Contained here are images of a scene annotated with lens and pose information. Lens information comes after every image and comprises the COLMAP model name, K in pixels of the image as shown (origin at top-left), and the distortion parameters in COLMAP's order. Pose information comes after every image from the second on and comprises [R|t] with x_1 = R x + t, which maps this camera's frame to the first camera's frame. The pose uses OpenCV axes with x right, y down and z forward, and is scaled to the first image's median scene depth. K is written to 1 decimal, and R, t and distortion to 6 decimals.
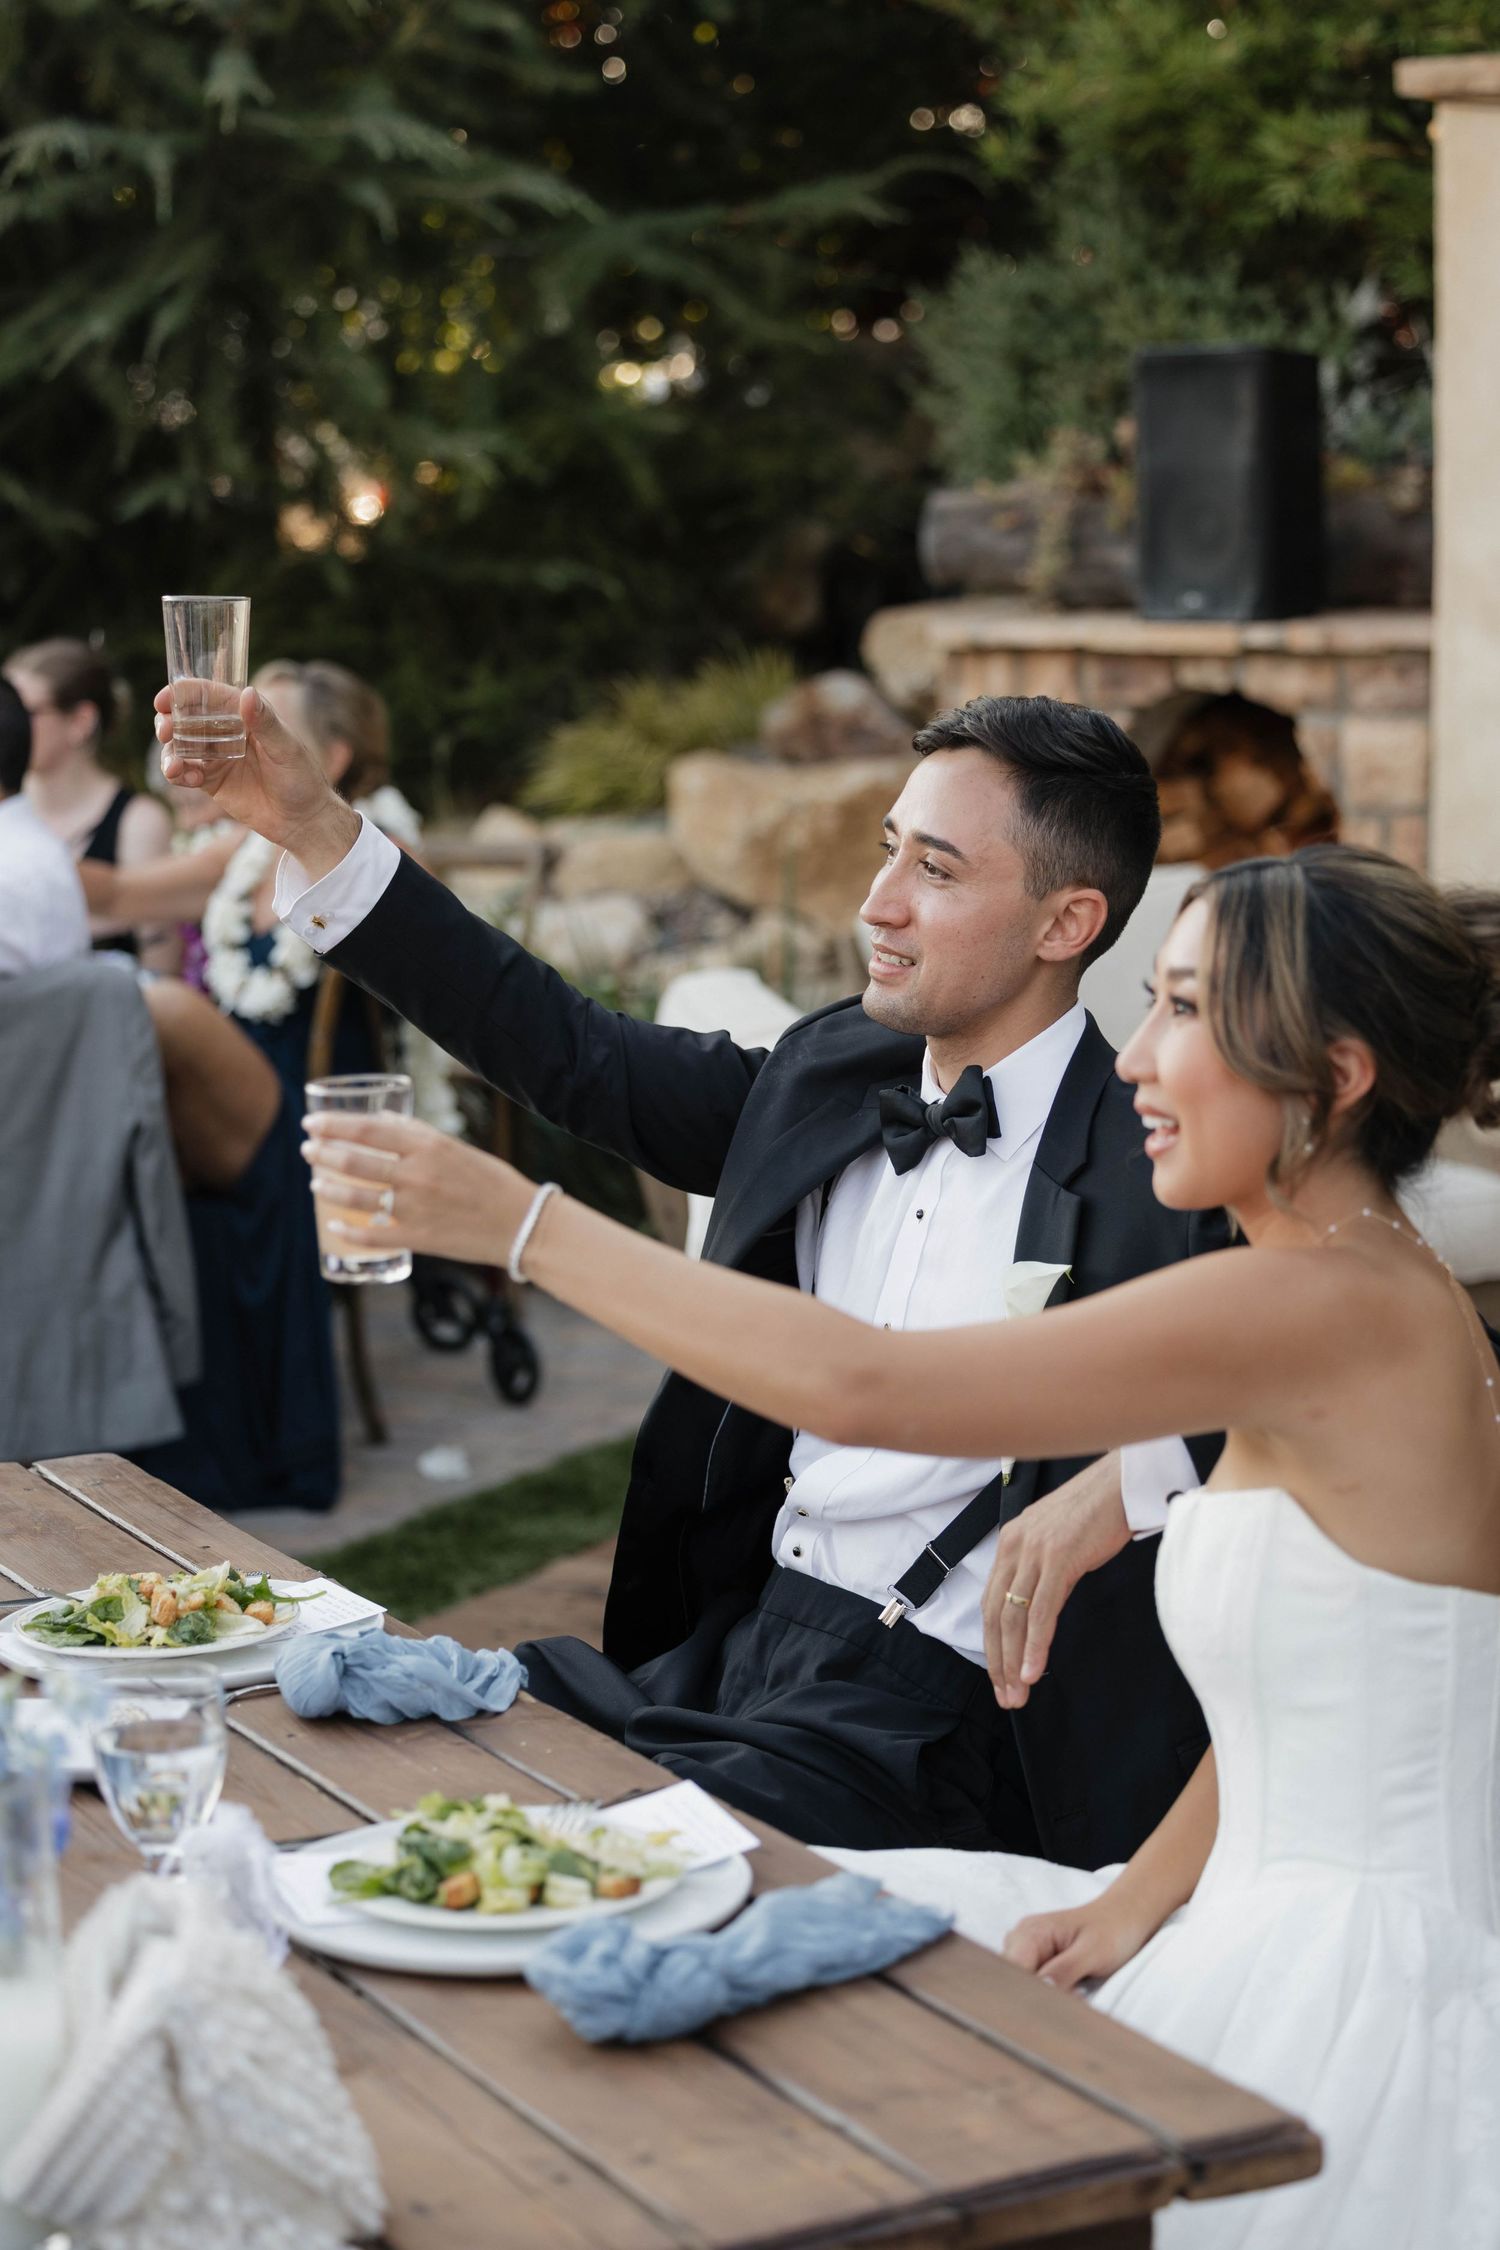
lens RADIAL K [[4580.6, 0, 750.4], [0, 4580.6, 1125.1], [0, 0, 1]] dist [0.033993, 0.000000]
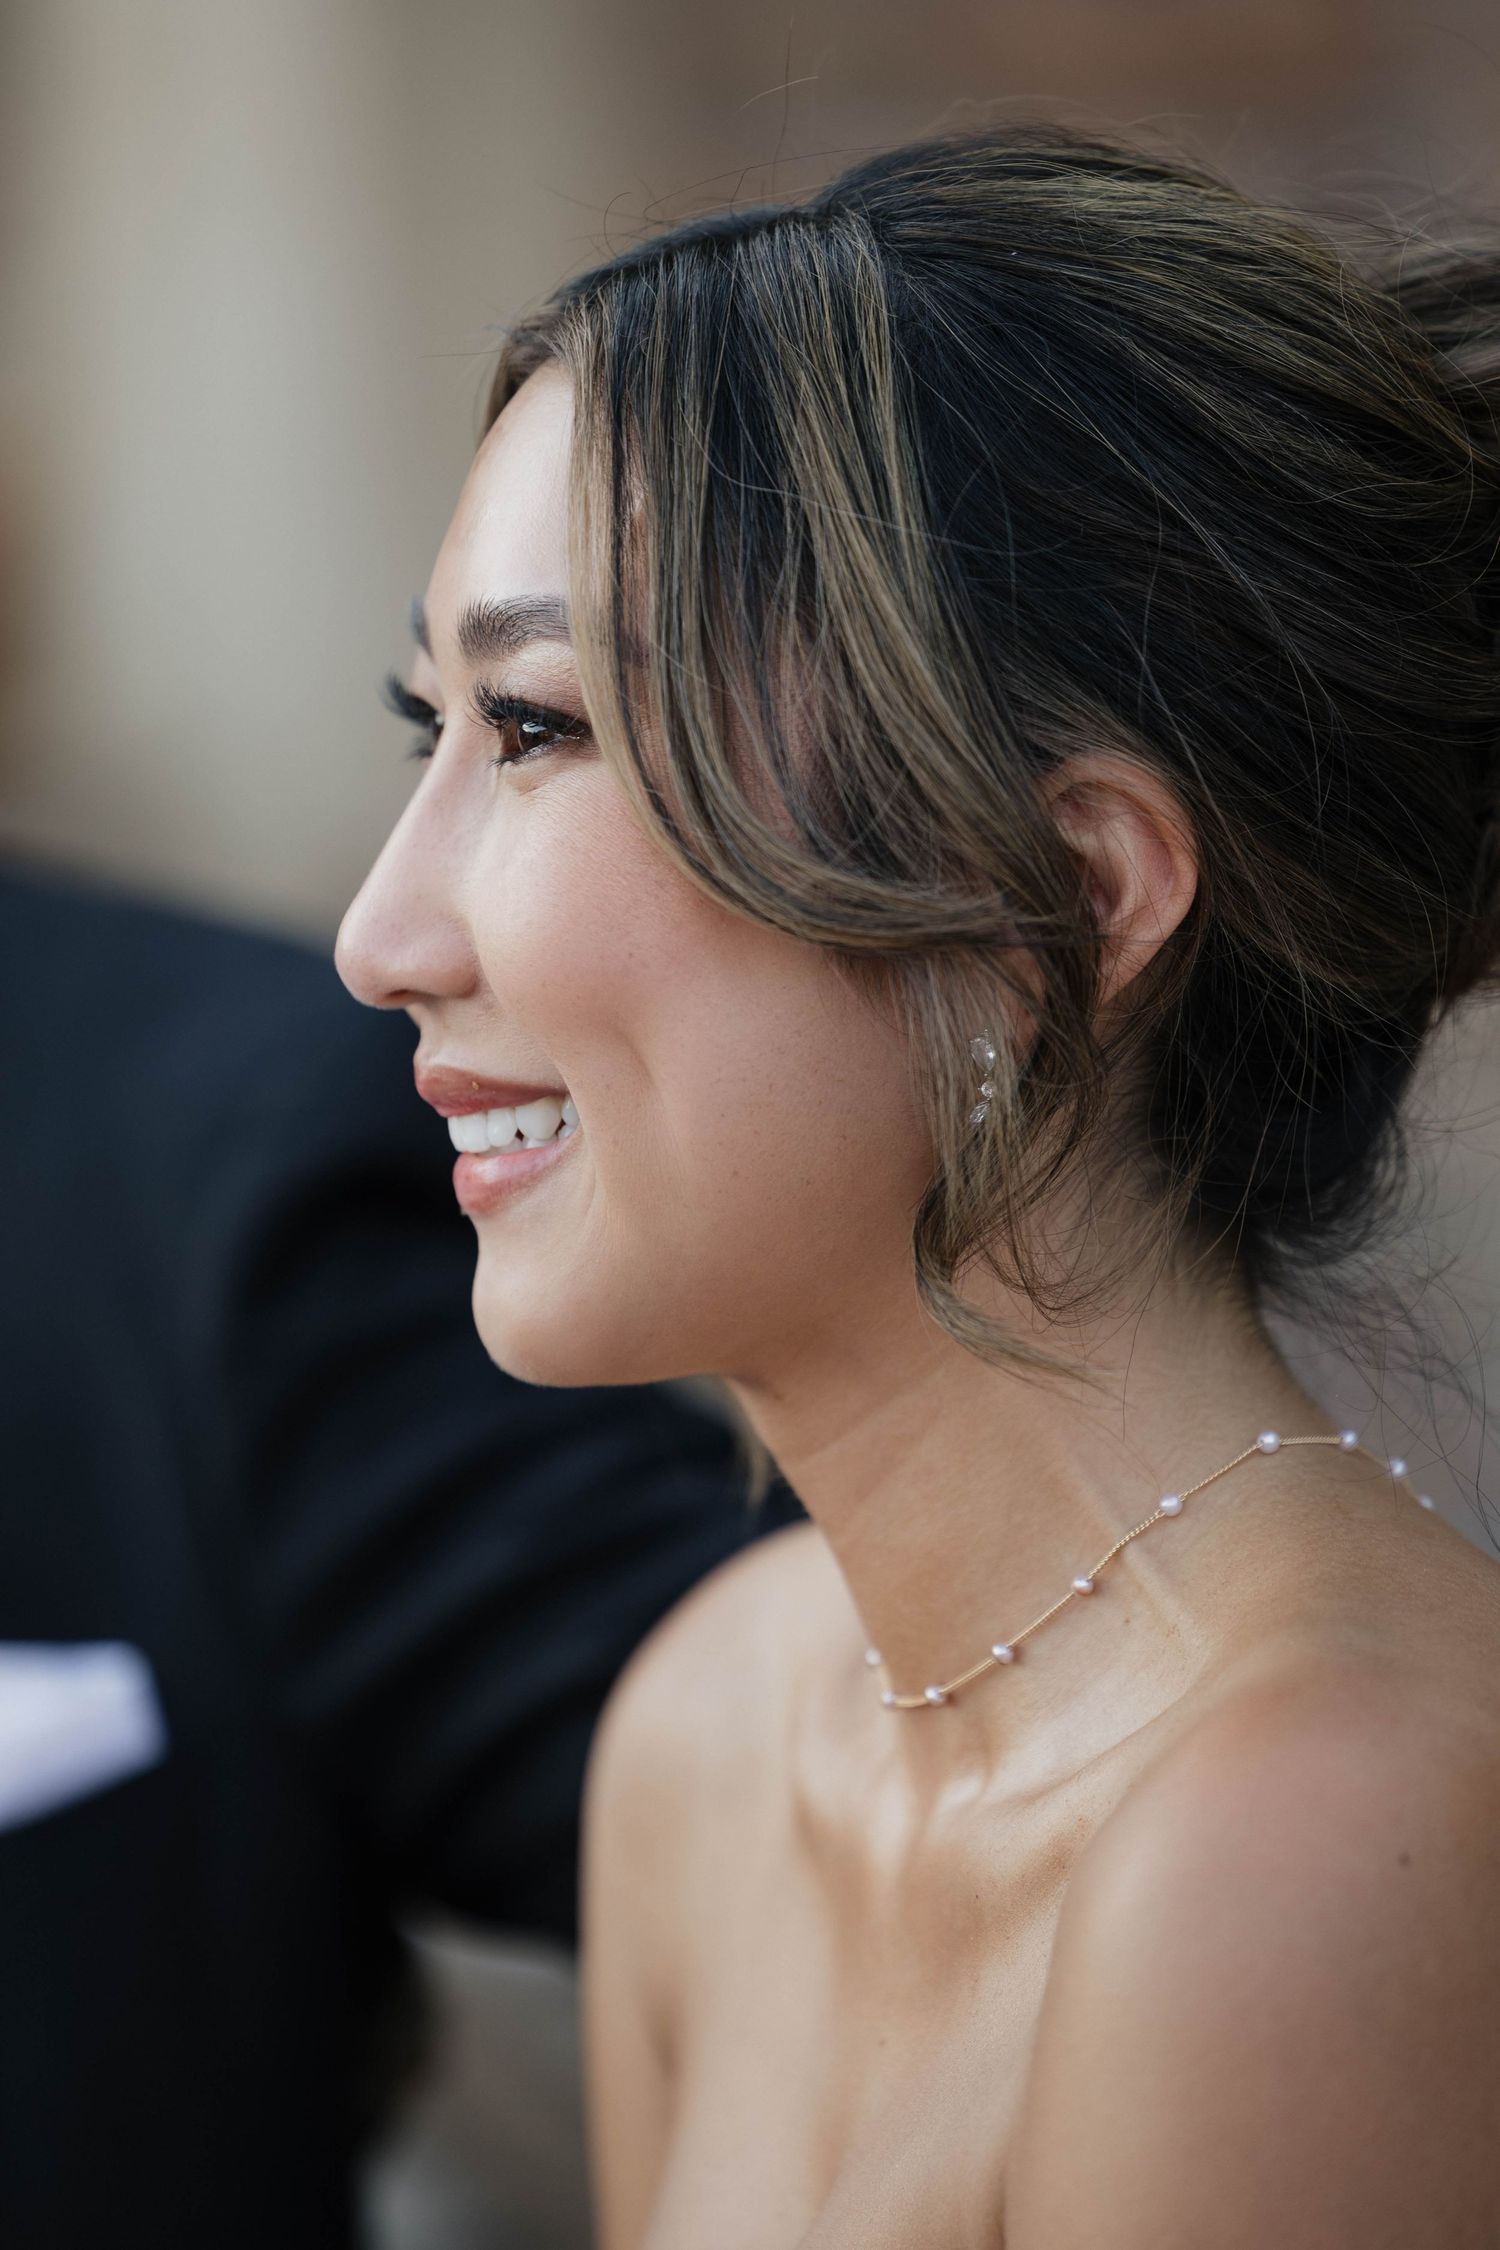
lens RADIAL K [[8306.9, 0, 750.4], [0, 8306.9, 1123.7], [0, 0, 1]] dist [1.343663, 0.000000]
pose [[0.984900, -0.130824, 0.113391, 0.044187], [0.134195, 0.990697, -0.022588, 0.013504], [-0.109381, 0.037464, 0.993294, 0.466505]]
